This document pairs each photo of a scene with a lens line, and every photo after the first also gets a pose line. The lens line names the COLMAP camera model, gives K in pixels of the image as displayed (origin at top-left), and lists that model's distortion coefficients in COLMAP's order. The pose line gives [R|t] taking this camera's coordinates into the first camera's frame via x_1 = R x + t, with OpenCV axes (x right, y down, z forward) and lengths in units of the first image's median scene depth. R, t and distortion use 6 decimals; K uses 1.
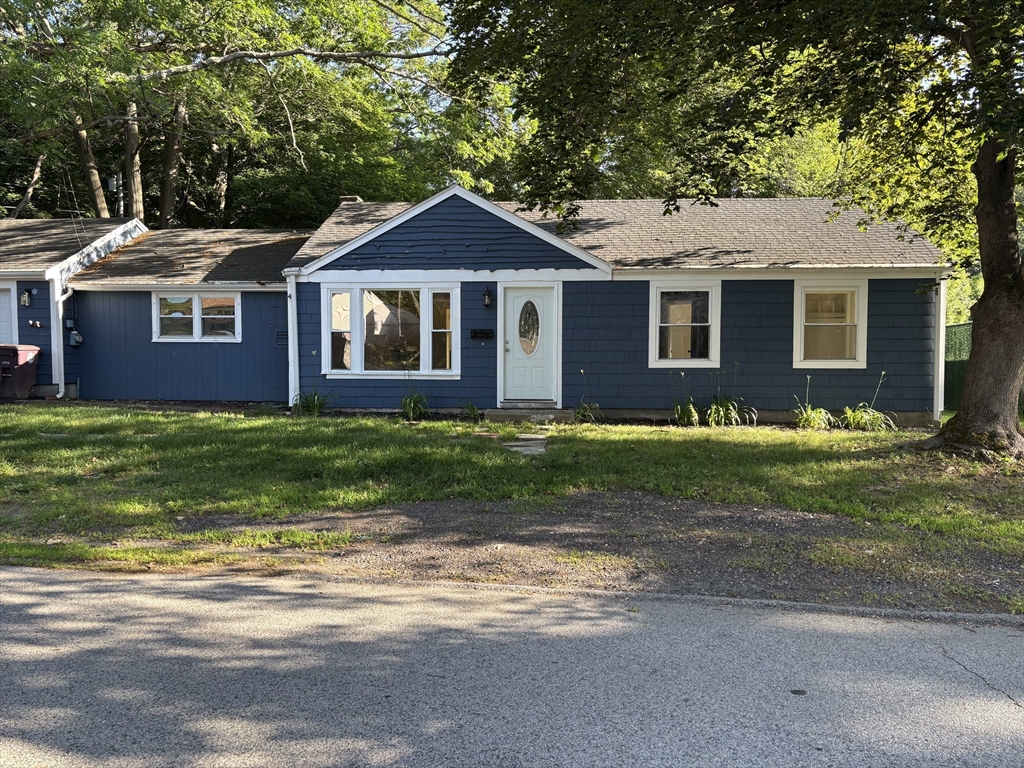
lens RADIAL K [[787.9, 0, 511.4], [0, 787.9, 385.5], [0, 0, 1]] dist [0.053703, -0.042703]
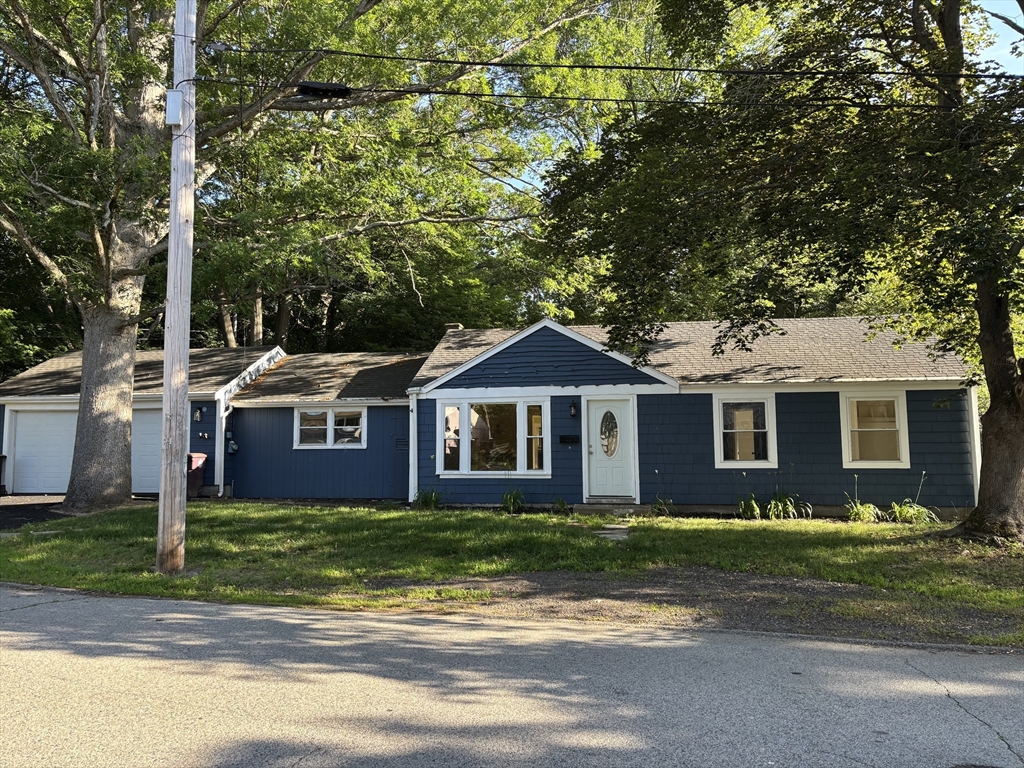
lens RADIAL K [[787.9, 0, 500.4], [0, 787.9, 365.0], [0, 0, 1]] dist [0.053703, -0.042703]
pose [[0.994350, -0.019950, -0.104264, -0.016578], [0.004007, 0.988536, -0.150935, 0.002105], [0.106079, 0.149664, 0.983030, -0.217368]]
